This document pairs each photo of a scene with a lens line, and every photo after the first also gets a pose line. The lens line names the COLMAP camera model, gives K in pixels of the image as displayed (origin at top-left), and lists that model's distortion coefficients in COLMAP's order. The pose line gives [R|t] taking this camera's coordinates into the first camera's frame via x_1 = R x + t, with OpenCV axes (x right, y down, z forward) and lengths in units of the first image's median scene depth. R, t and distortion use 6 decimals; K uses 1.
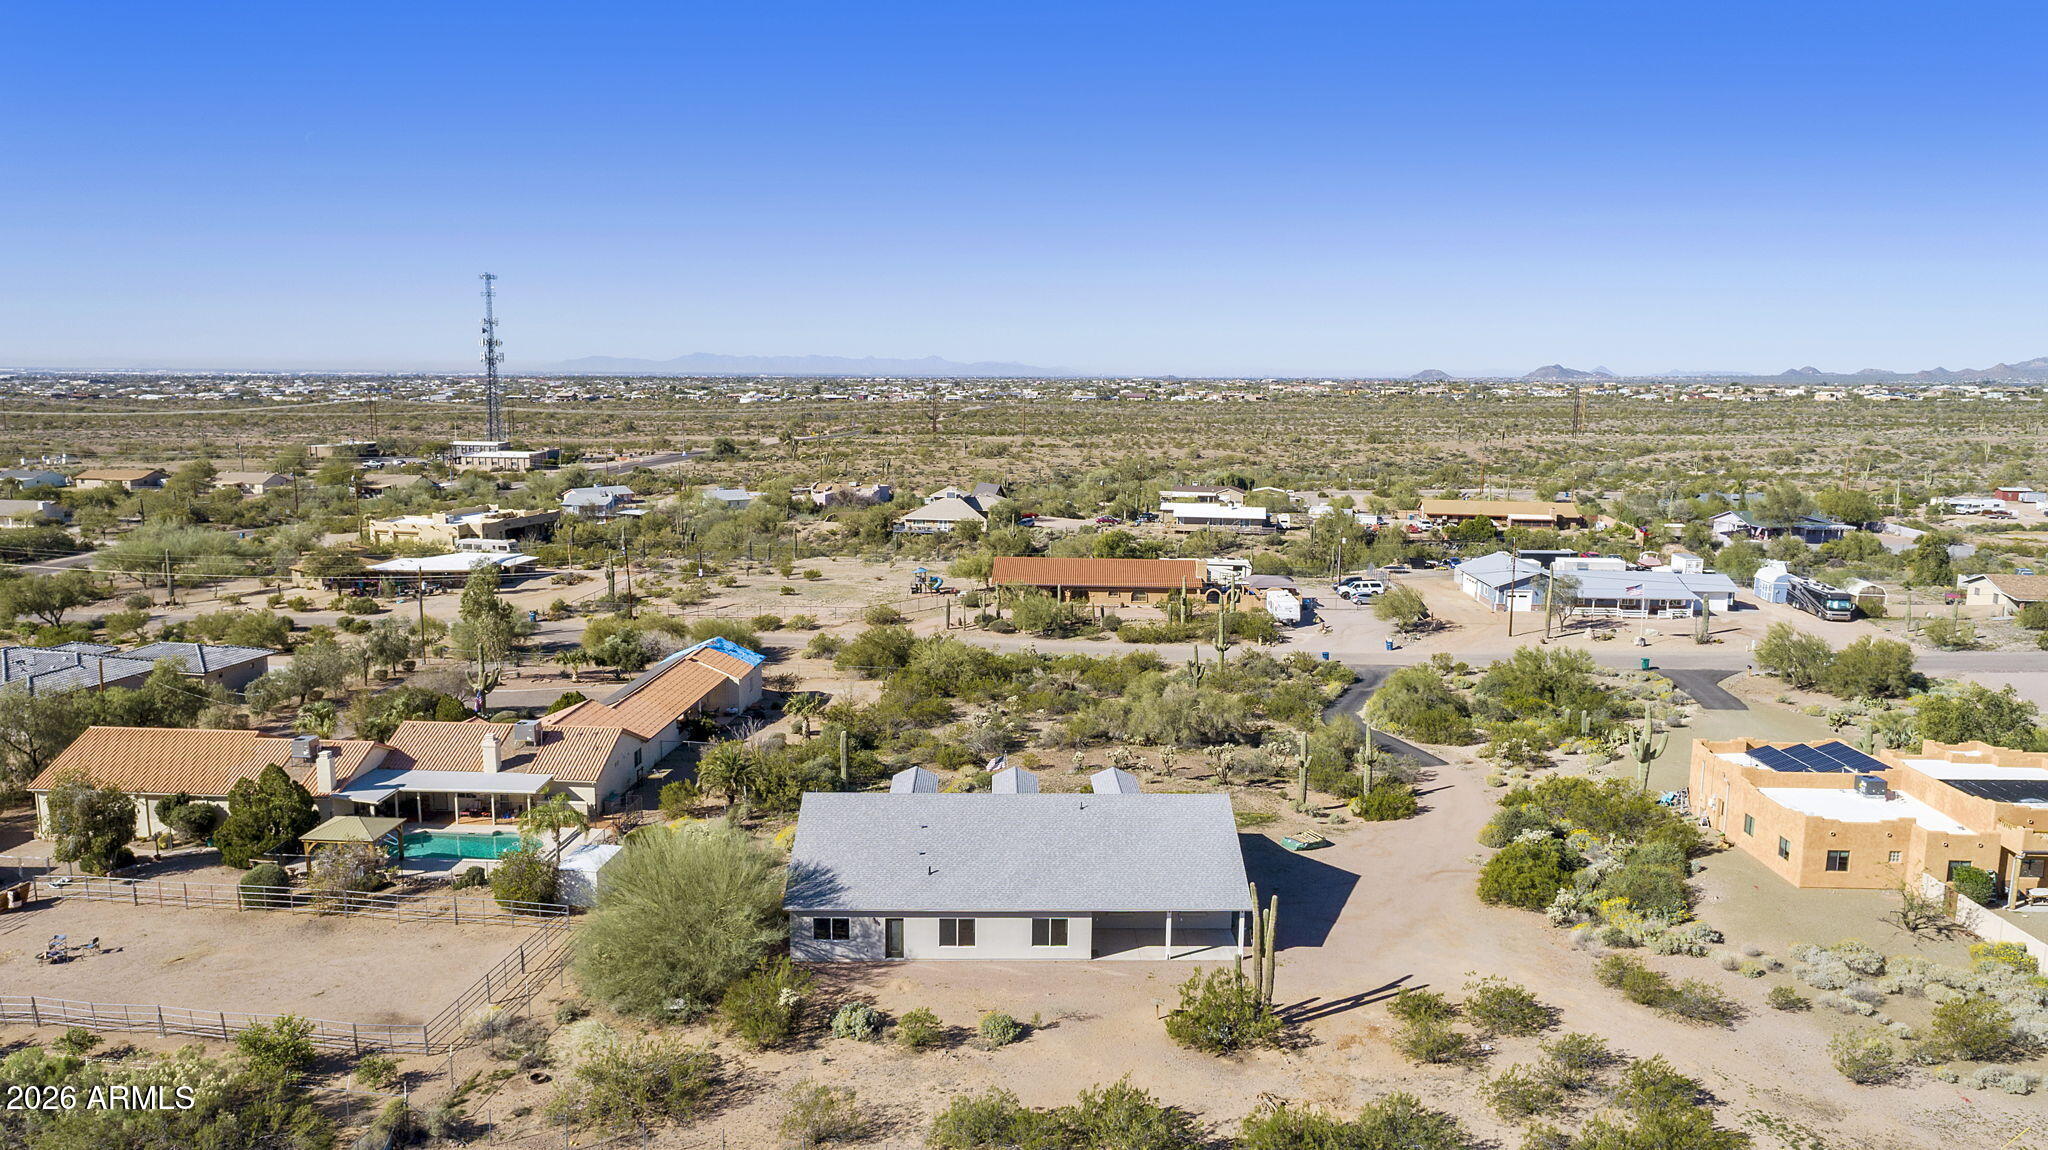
lens RADIAL K [[1411.4, 0, 1023.9], [0, 1411.4, 573.3], [0, 0, 1]] dist [-0.013433, 0.013727]
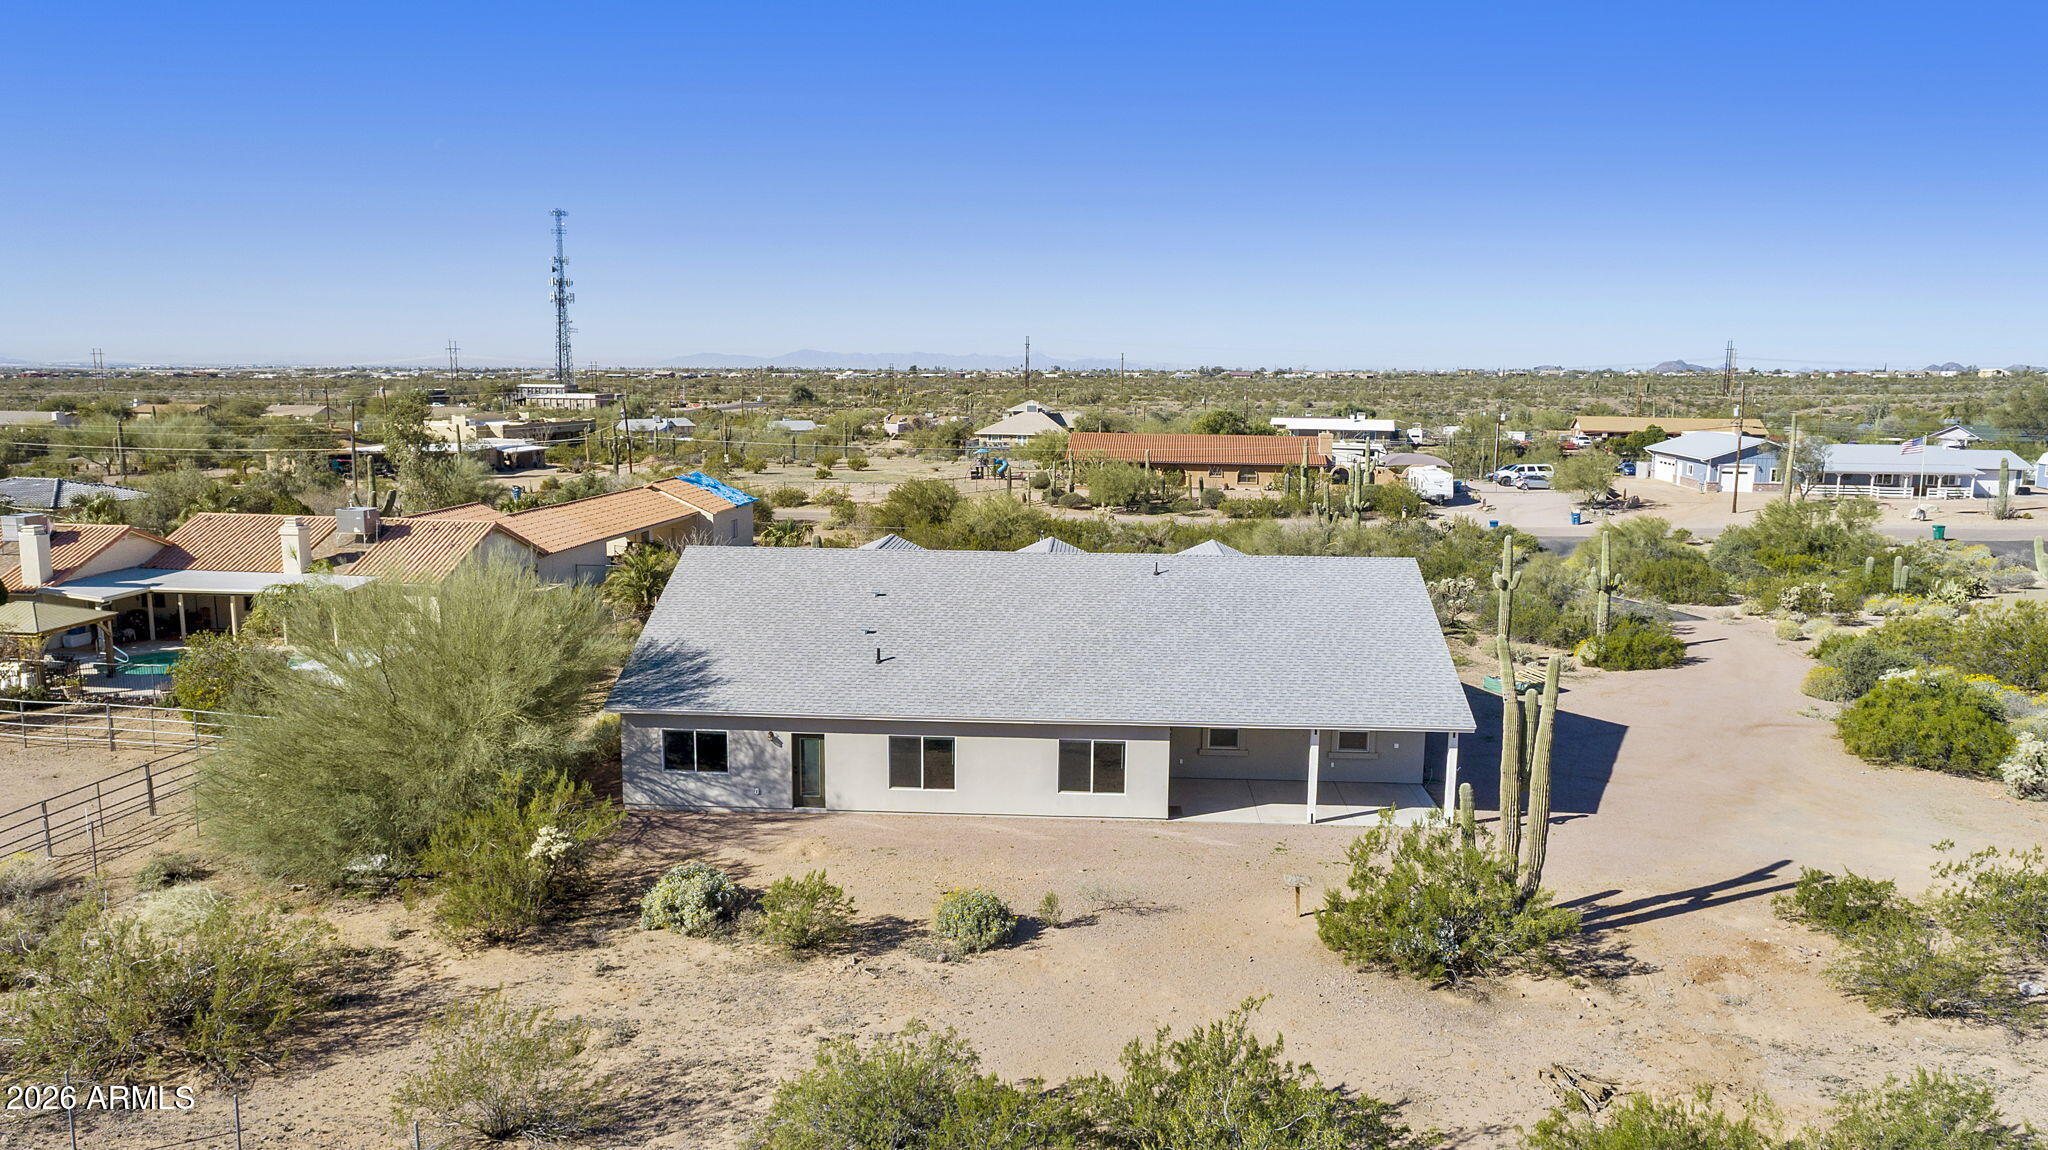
lens RADIAL K [[1411.4, 0, 1025.2], [0, 1411.4, 575.8], [0, 0, 1]] dist [-0.013433, 0.013727]
pose [[0.997463, 0.012824, -0.070021, 0.029902], [-0.012580, 0.999913, 0.003927, 0.179813], [0.070066, -0.003036, 0.997538, 0.459043]]
